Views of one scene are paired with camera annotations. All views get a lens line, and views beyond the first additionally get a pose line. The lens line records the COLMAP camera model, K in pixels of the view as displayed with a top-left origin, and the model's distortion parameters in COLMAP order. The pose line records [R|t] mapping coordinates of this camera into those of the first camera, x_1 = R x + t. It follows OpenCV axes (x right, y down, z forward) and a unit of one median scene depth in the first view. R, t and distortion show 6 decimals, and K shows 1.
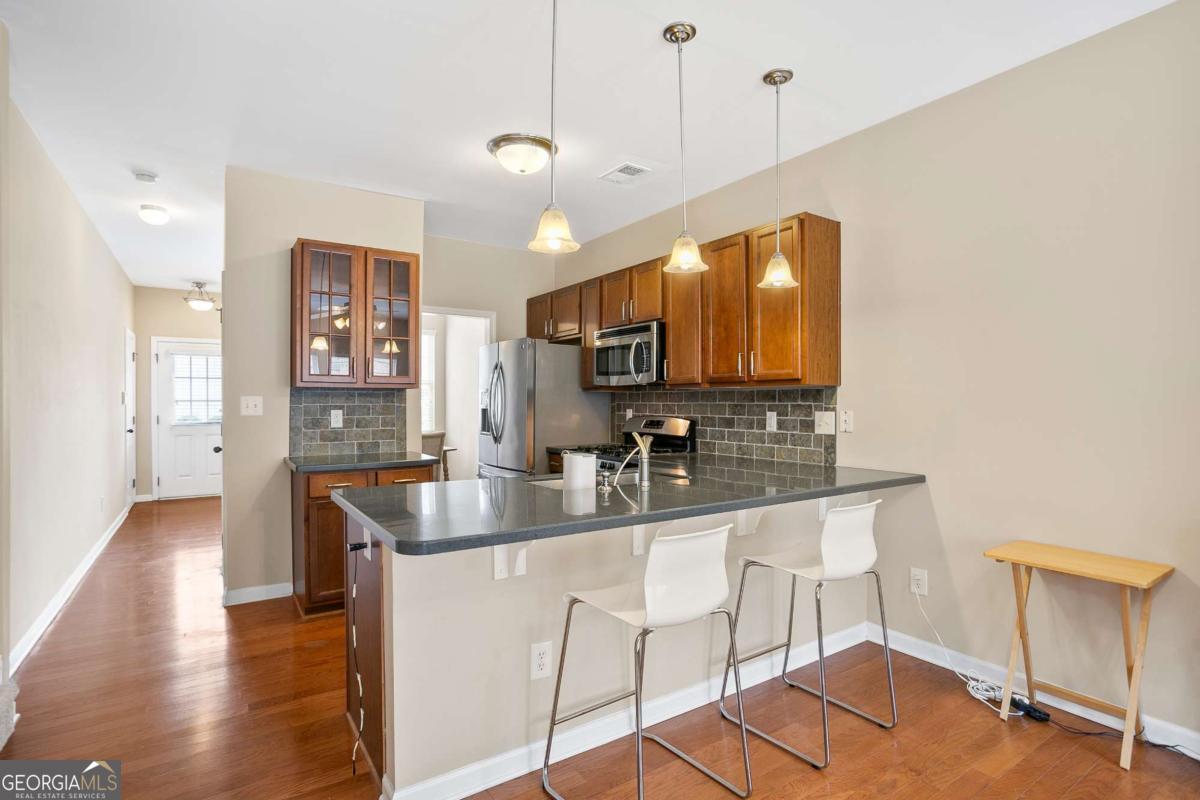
lens RADIAL K [[597.1, 0, 598.8], [0, 597.1, 404.5], [0, 0, 1]] dist [-0.053383, 0.036456]
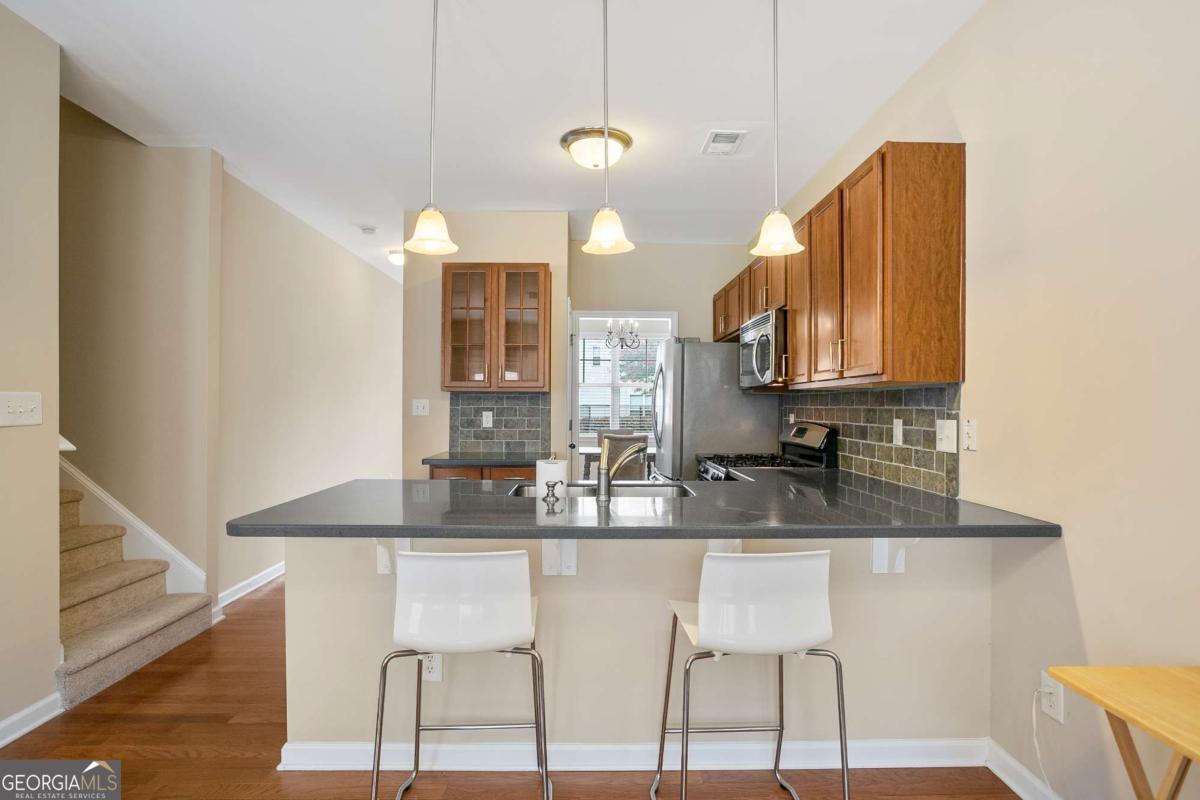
lens RADIAL K [[605.6, 0, 600.0], [0, 605.6, 400.0], [0, 0, 1]] dist [-0.025724, 0.000661]
pose [[0.838067, -0.001602, -0.545565, 0.407372], [-0.006094, 0.999906, -0.012297, 0.000018], [0.545534, 0.013630, 0.837978, 0.178569]]
